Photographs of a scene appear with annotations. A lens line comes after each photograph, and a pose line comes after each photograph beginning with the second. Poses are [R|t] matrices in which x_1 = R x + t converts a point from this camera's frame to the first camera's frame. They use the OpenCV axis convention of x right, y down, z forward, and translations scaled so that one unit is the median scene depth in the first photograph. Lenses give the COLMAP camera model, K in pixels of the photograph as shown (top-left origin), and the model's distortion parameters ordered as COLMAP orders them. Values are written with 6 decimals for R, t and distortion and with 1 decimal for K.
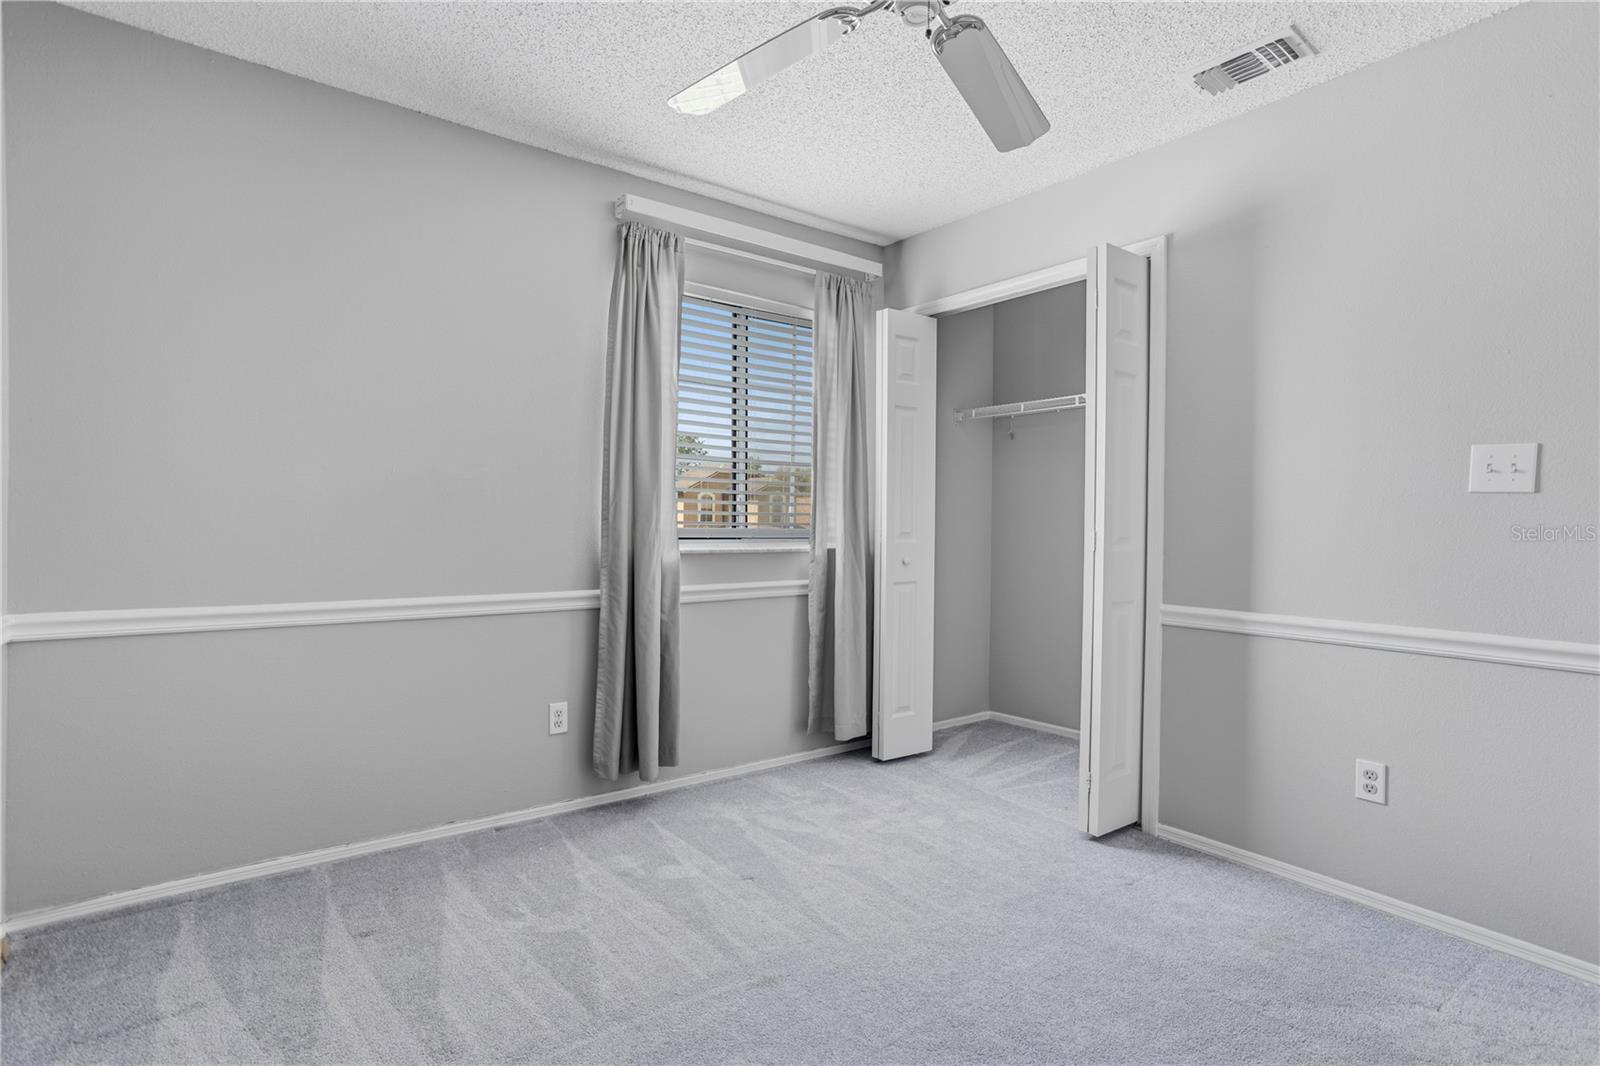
lens RADIAL K [[777.7, 0, 803.4], [0, 777.7, 529.2], [0, 0, 1]] dist [-0.053959, 0.028455]
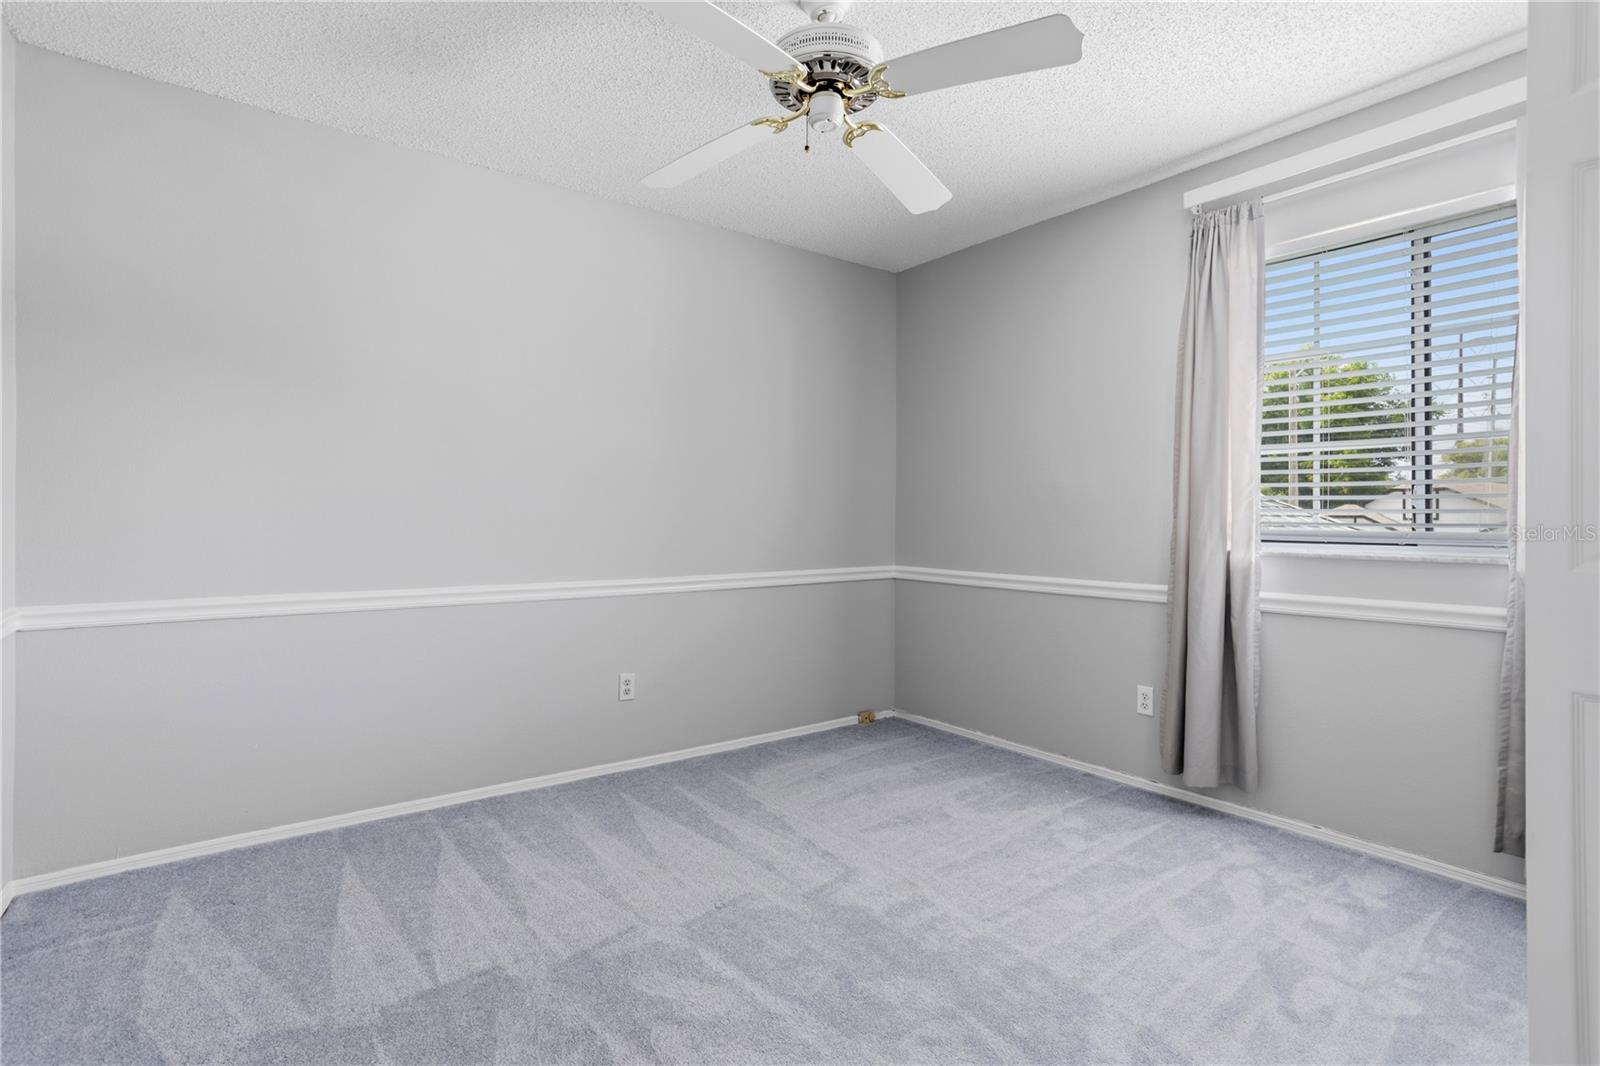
lens RADIAL K [[777.7, 0, 803.4], [0, 777.7, 529.2], [0, 0, 1]] dist [-0.053959, 0.028455]
pose [[0.008696, 0.006726, -0.999940, 0.760288], [-0.013549, 0.999886, 0.006608, 0.002705], [0.999870, 0.013491, 0.008786, 0.506179]]
